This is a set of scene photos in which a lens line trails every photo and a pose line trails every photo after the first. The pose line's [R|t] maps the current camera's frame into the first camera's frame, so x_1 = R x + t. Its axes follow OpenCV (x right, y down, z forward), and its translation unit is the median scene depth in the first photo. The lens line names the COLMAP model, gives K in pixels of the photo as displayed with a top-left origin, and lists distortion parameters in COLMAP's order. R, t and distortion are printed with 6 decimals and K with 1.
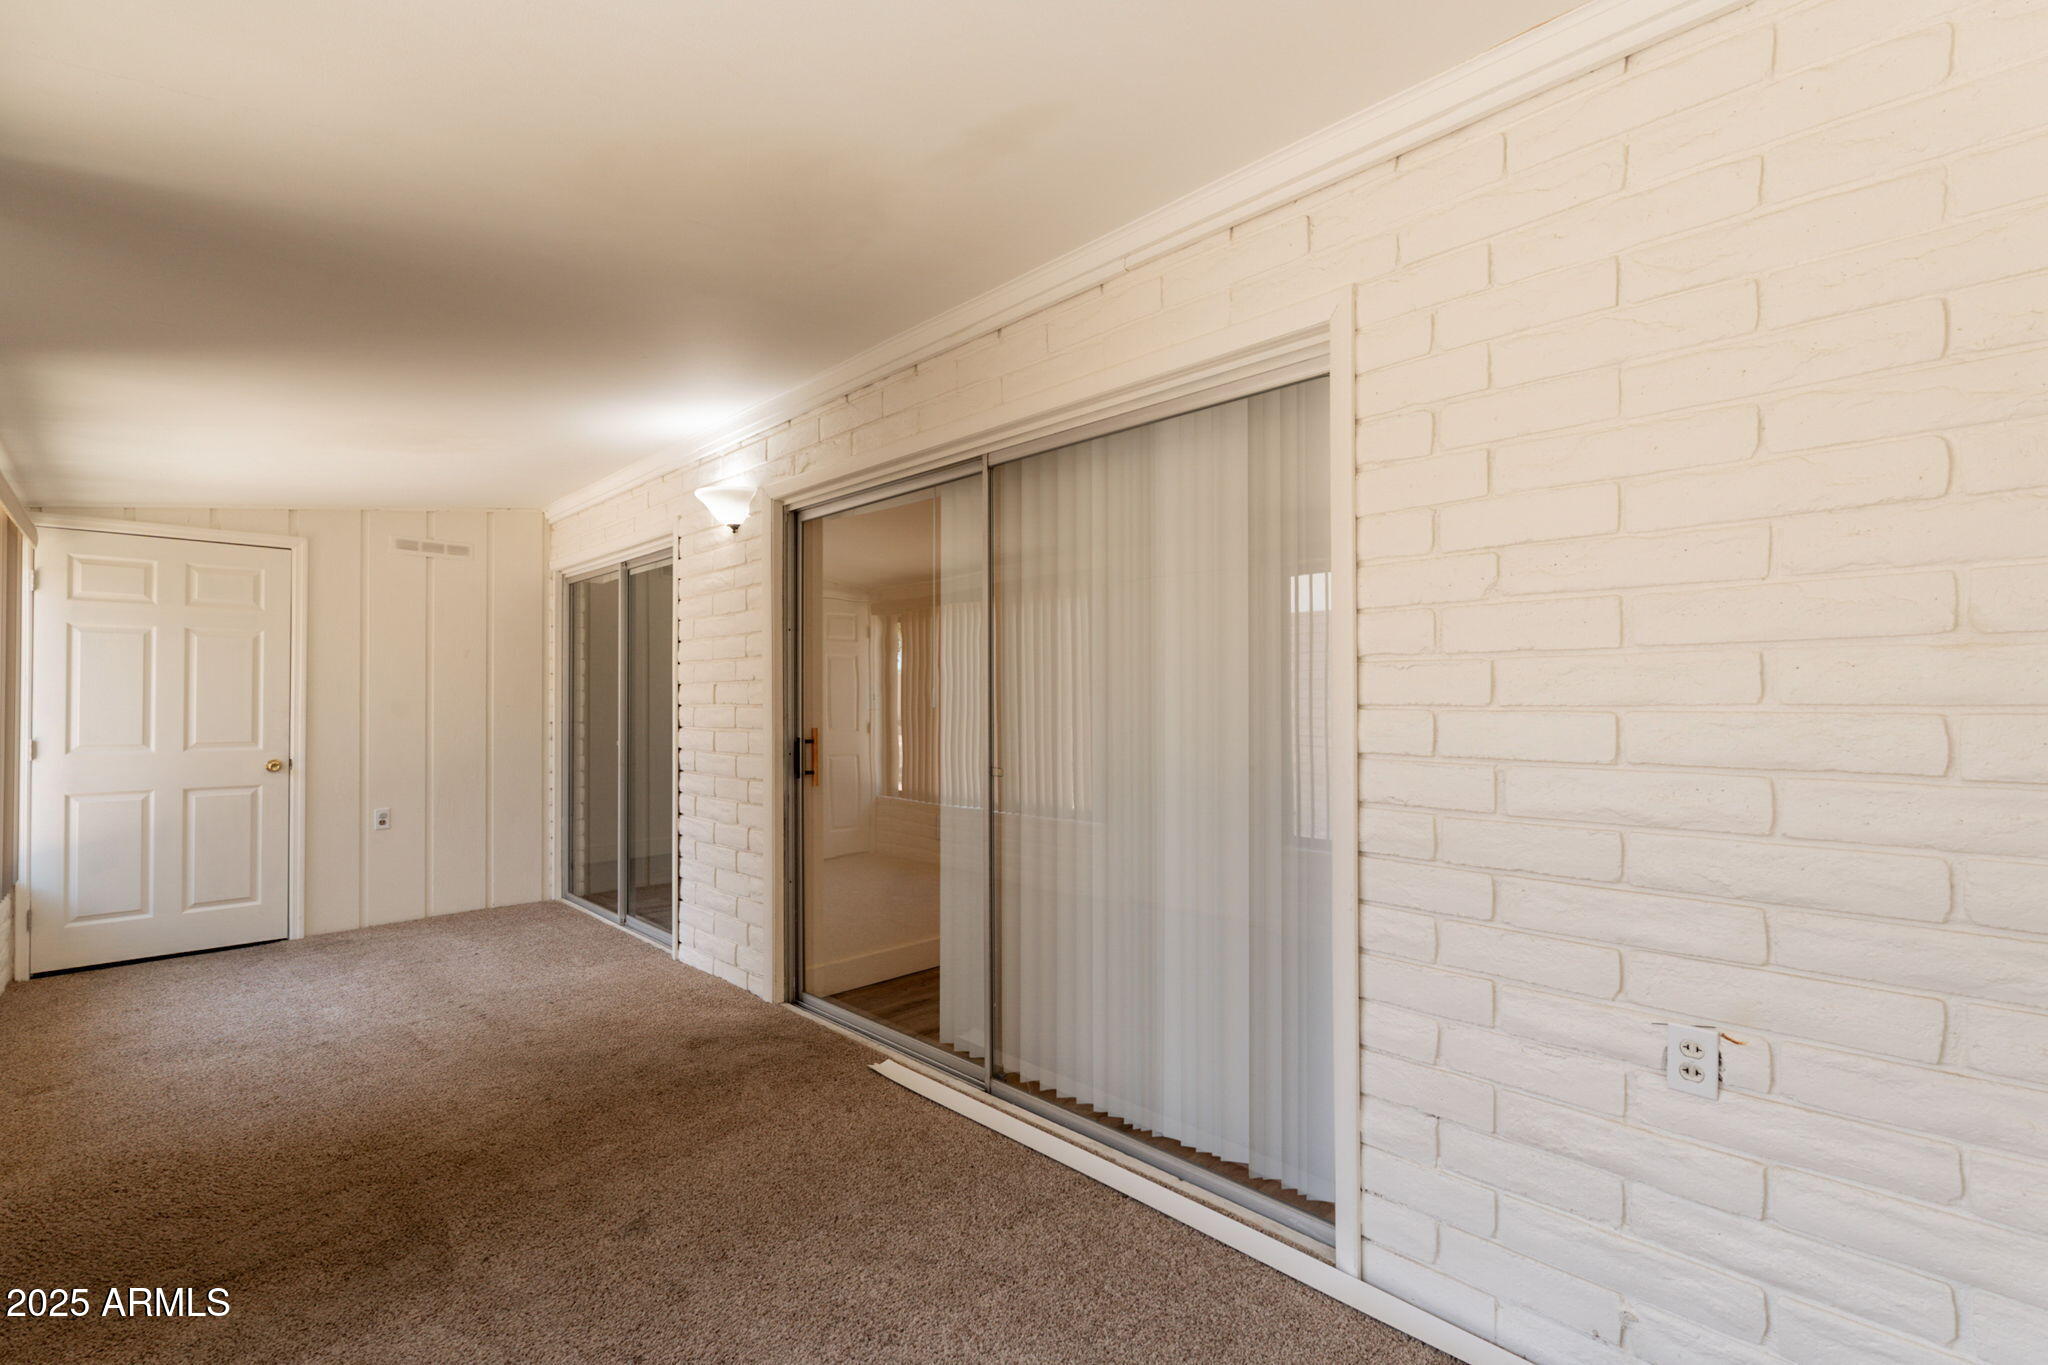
lens RADIAL K [[892.9, 0, 1044.6], [0, 892.9, 689.4], [0, 0, 1]] dist [-0.002481, 0.000250]
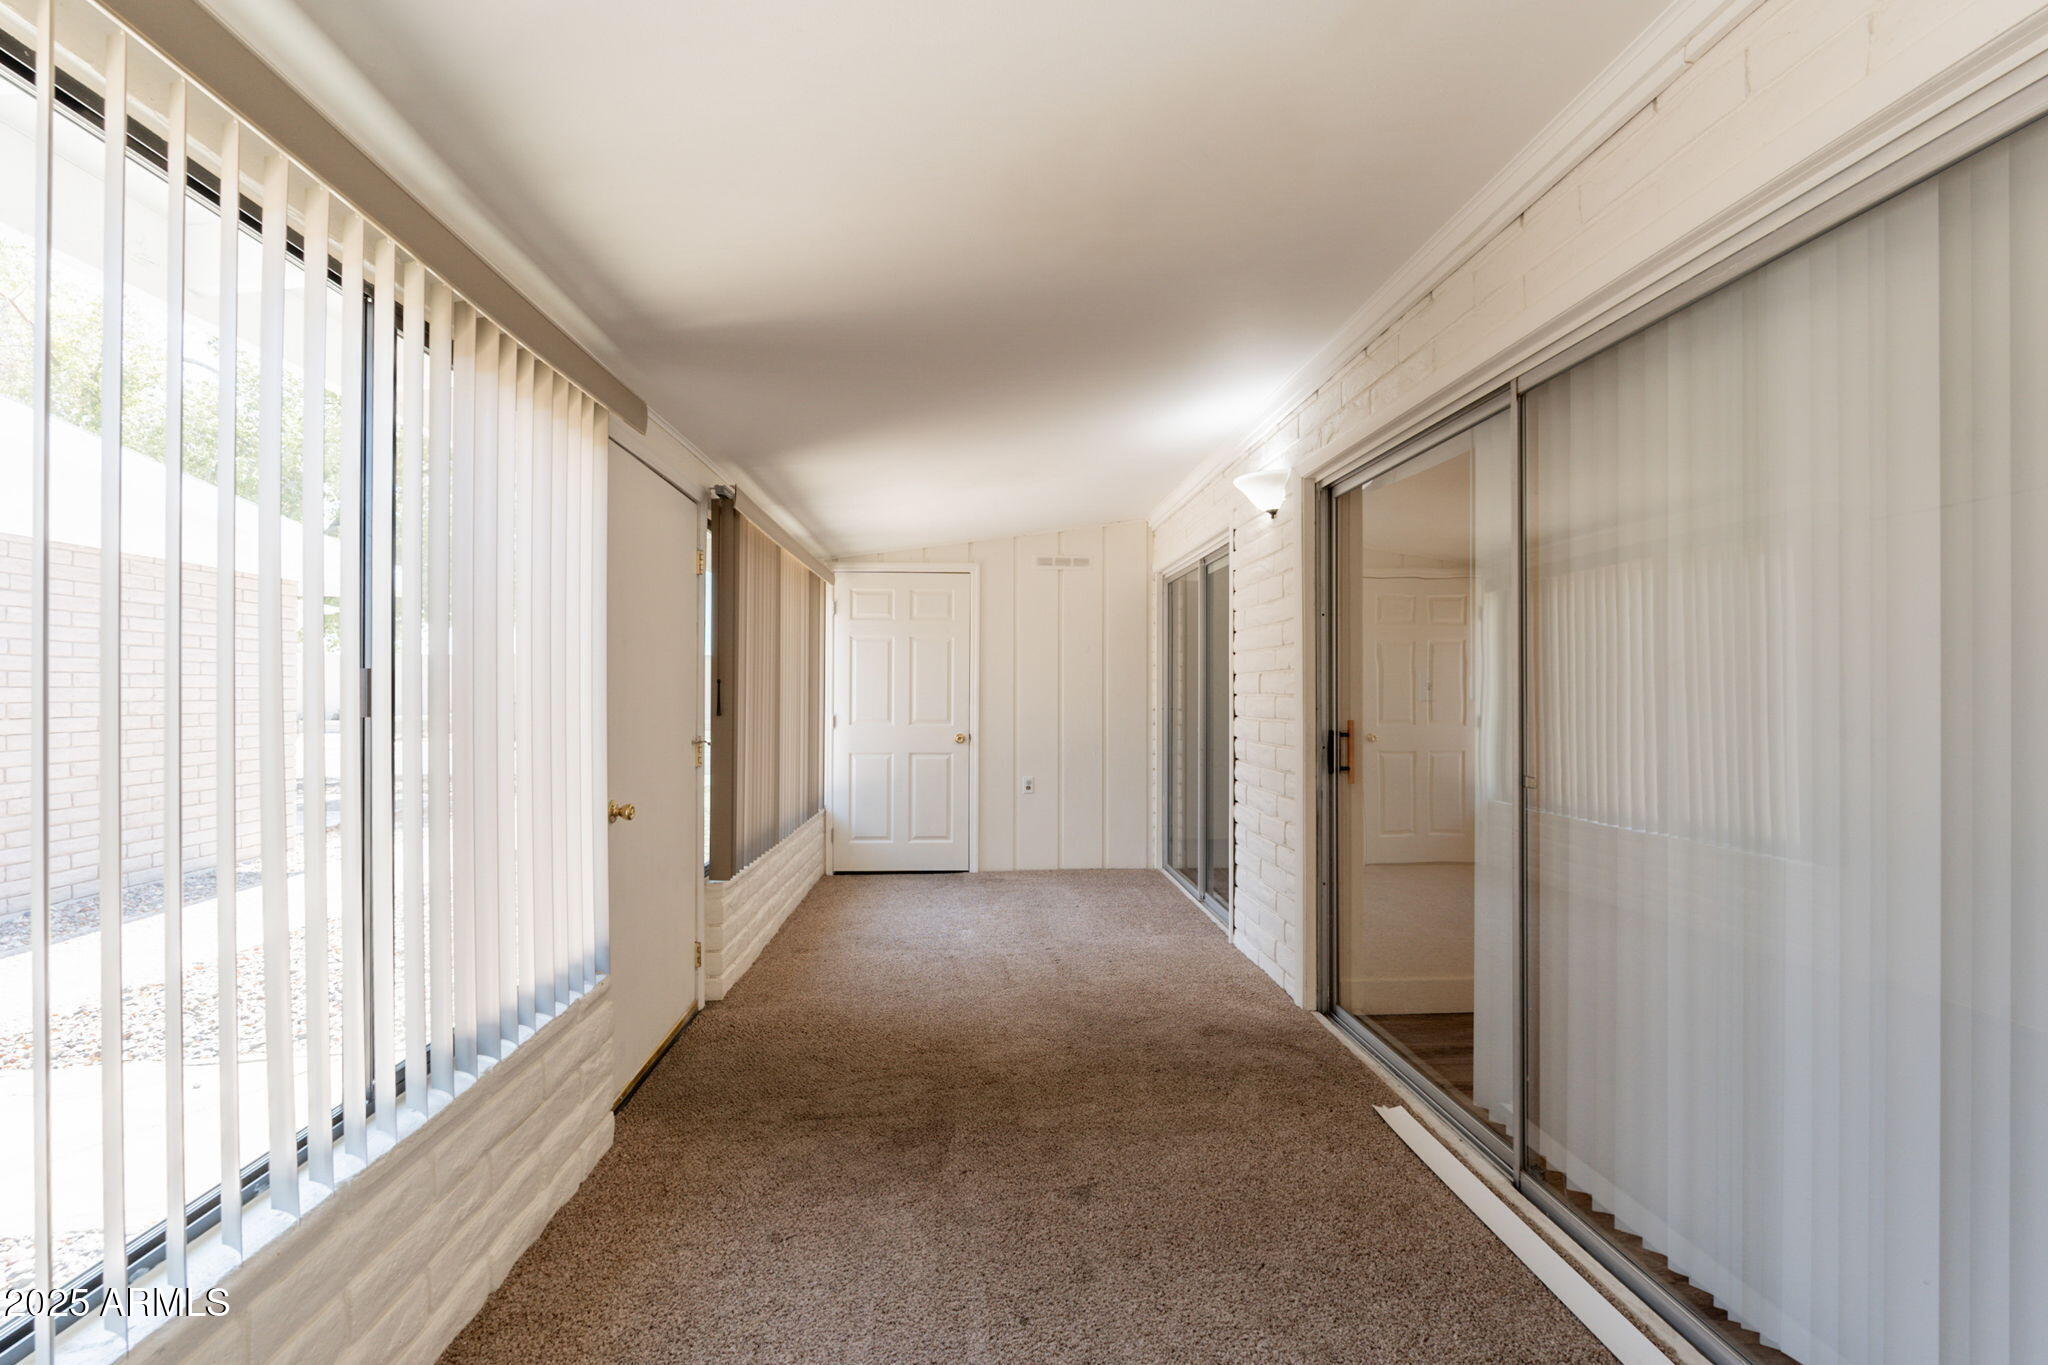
lens RADIAL K [[892.9, 0, 1025.5], [0, 892.9, 684.0], [0, 0, 1]] dist [-0.002481, 0.000250]
pose [[0.751226, -0.001639, -0.660043, 0.099617], [0.005957, 0.999973, 0.004297, 0.000084], [0.660018, -0.007160, 0.751215, 0.092537]]
